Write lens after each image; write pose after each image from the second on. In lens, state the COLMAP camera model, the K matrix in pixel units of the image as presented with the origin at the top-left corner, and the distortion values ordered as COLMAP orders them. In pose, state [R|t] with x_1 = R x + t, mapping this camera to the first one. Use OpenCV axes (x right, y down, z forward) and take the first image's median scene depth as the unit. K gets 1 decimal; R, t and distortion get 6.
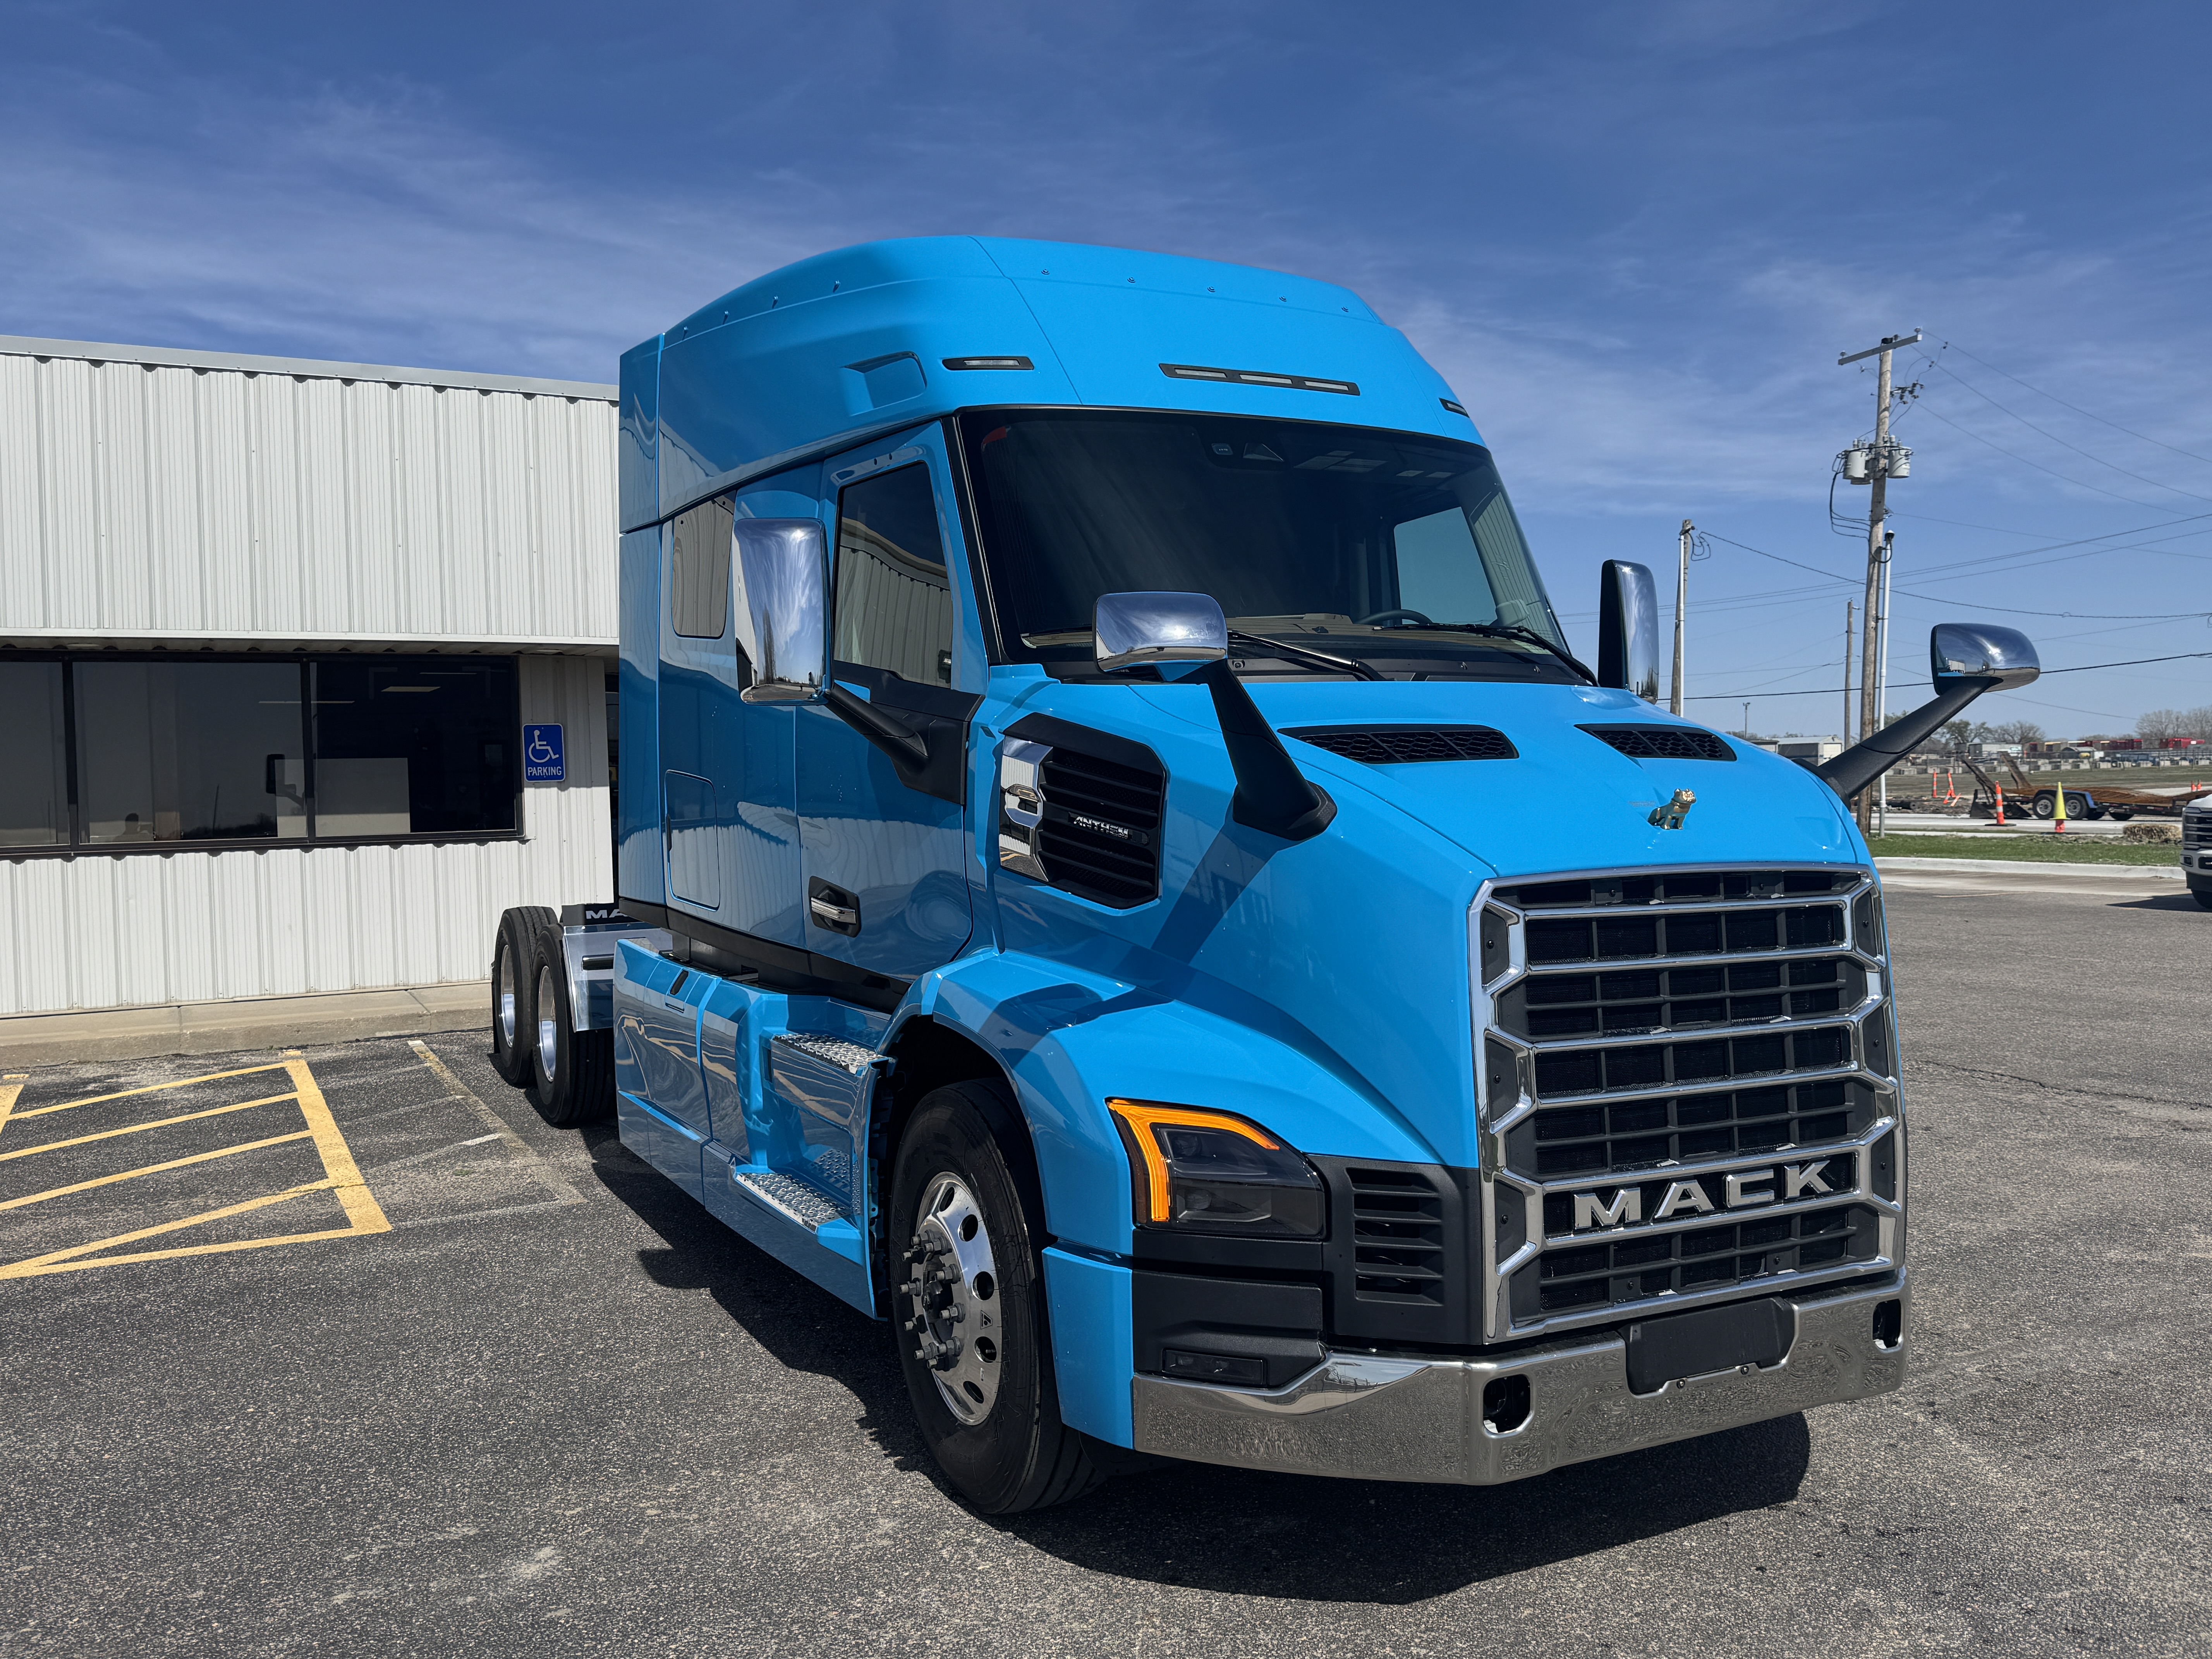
lens RADIAL K [[1768.5, 0, 1106.0], [0, 1768.5, 829.5], [0, 0, 1]] dist [0.045487, -0.005591]
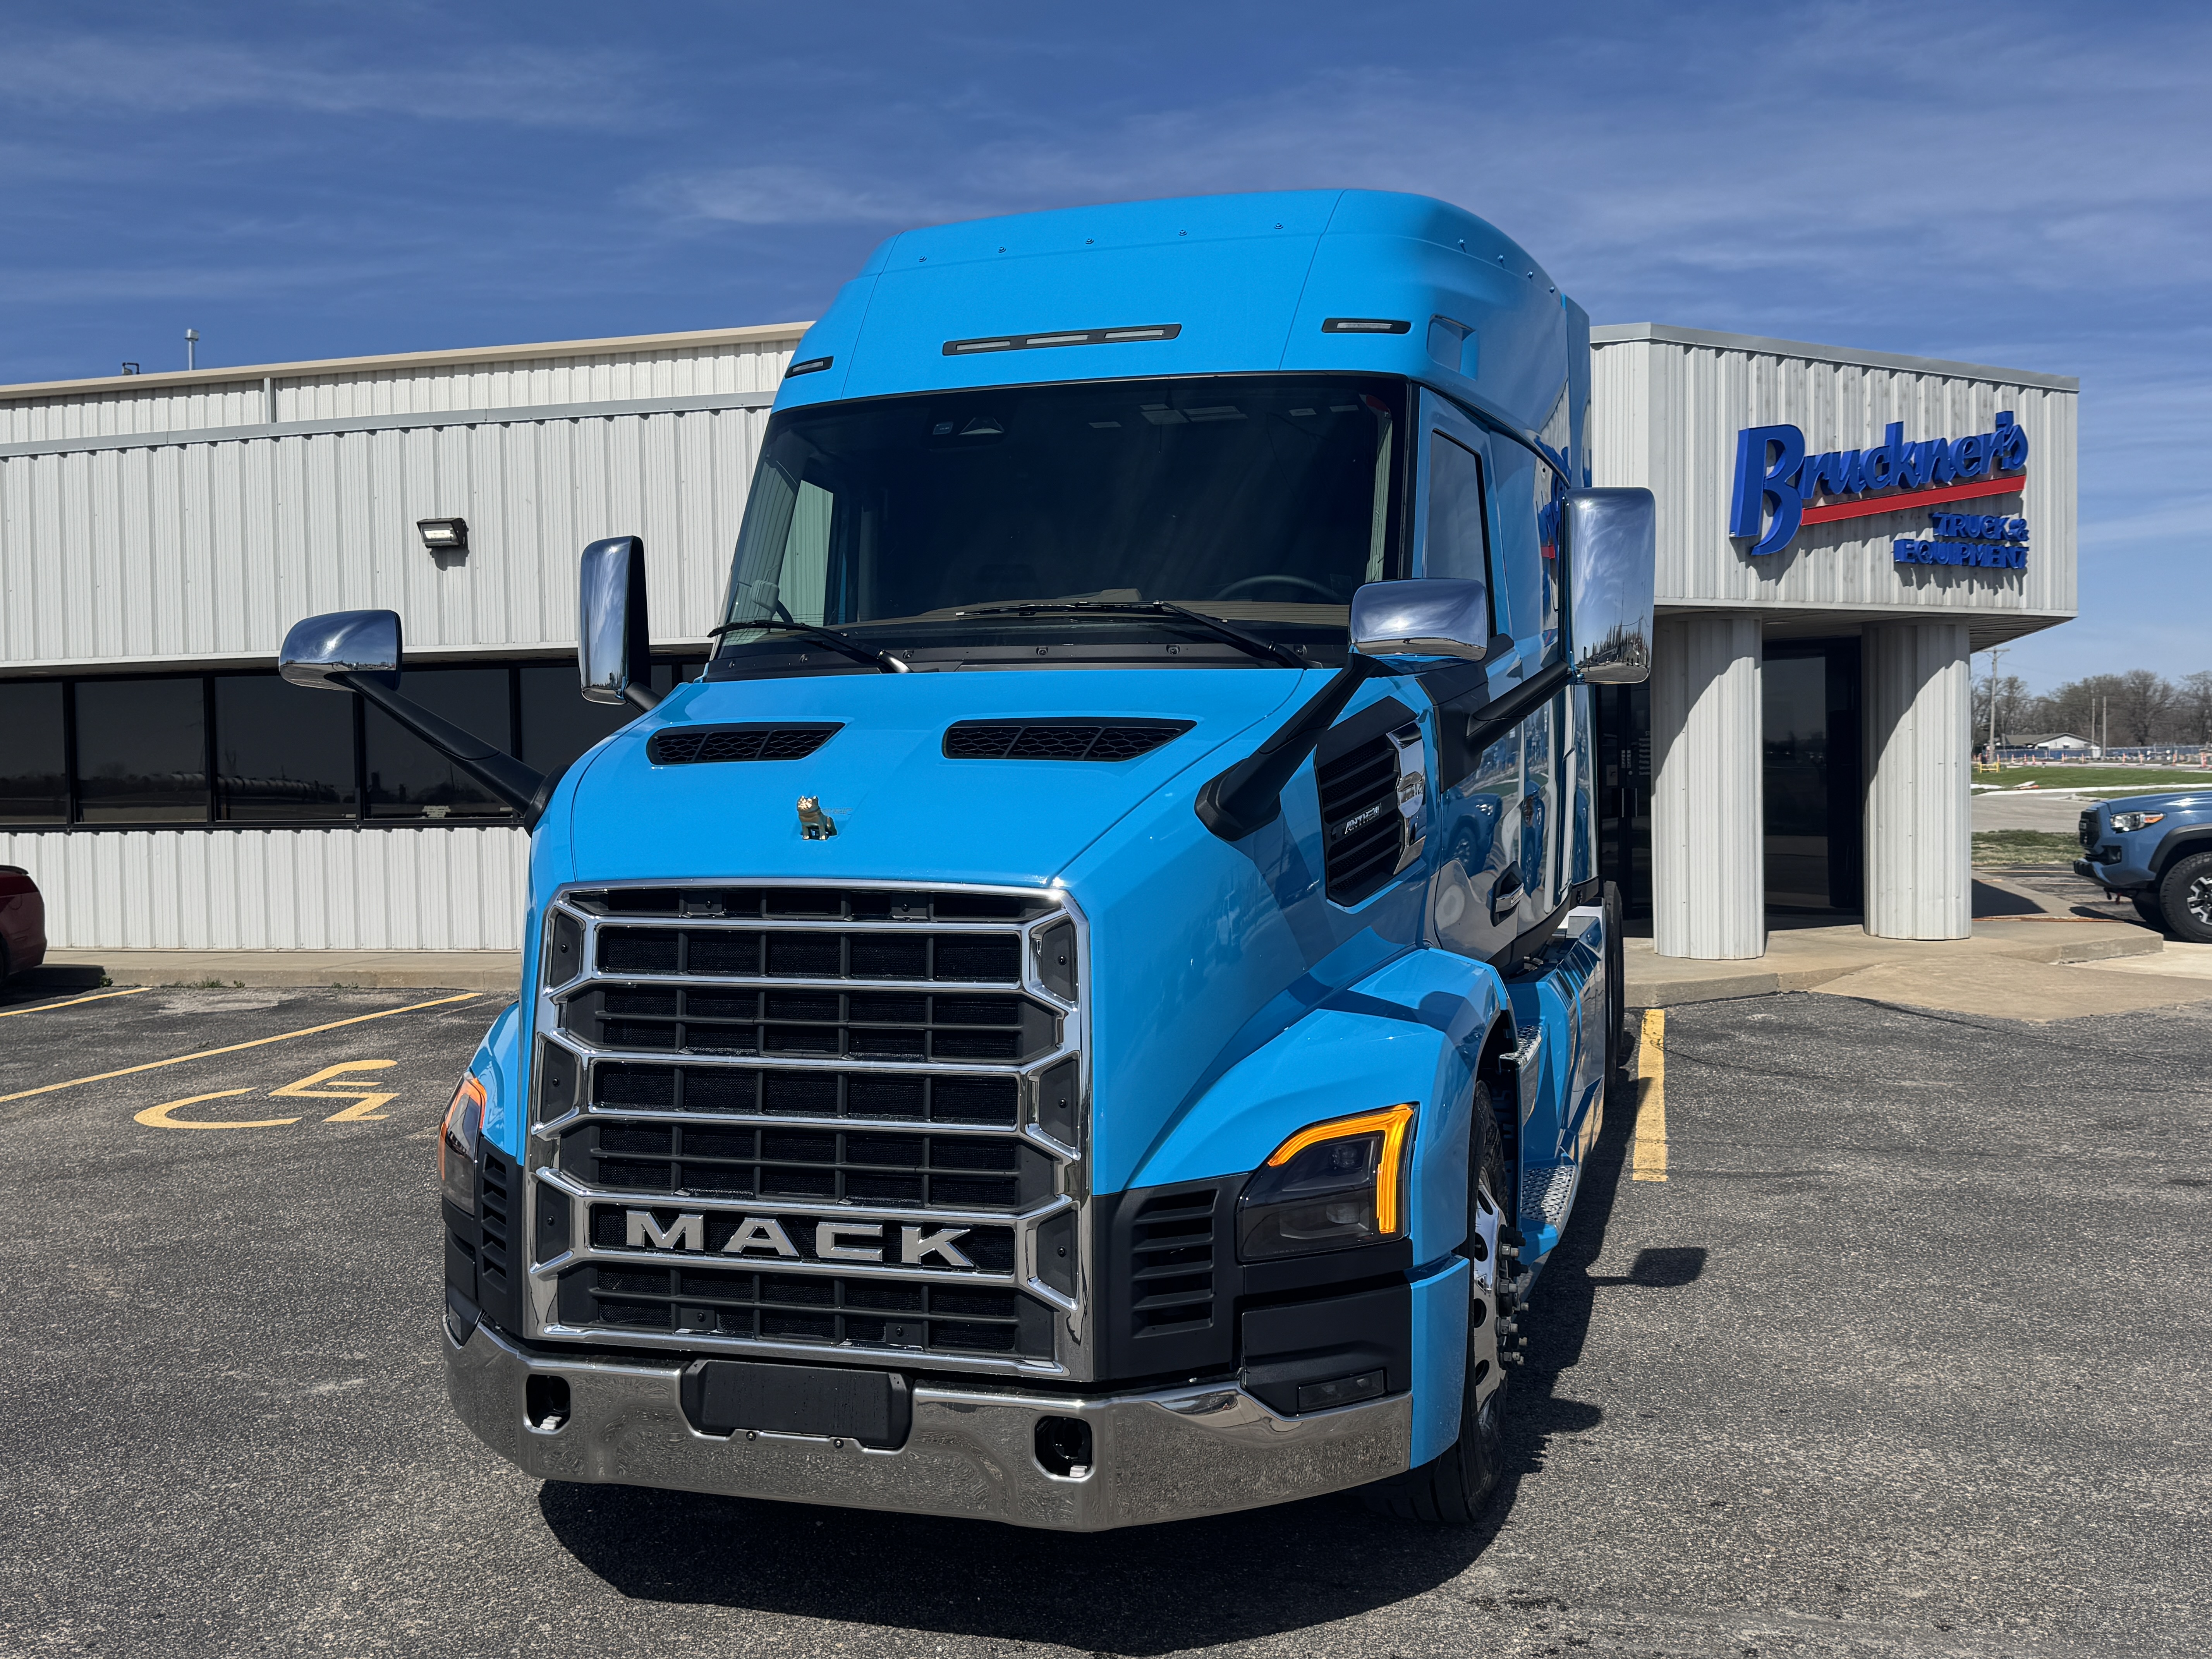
lens RADIAL K [[1968.4, 0, 1106.0], [0, 1968.4, 829.5], [0, 0, 1]] dist [0.164406, -0.260177]
pose [[0.712215, 0.021804, -0.701623, 1.171439], [-0.008861, 0.999717, 0.022073, -0.029600], [0.701906, -0.009503, 0.712206, 0.388052]]
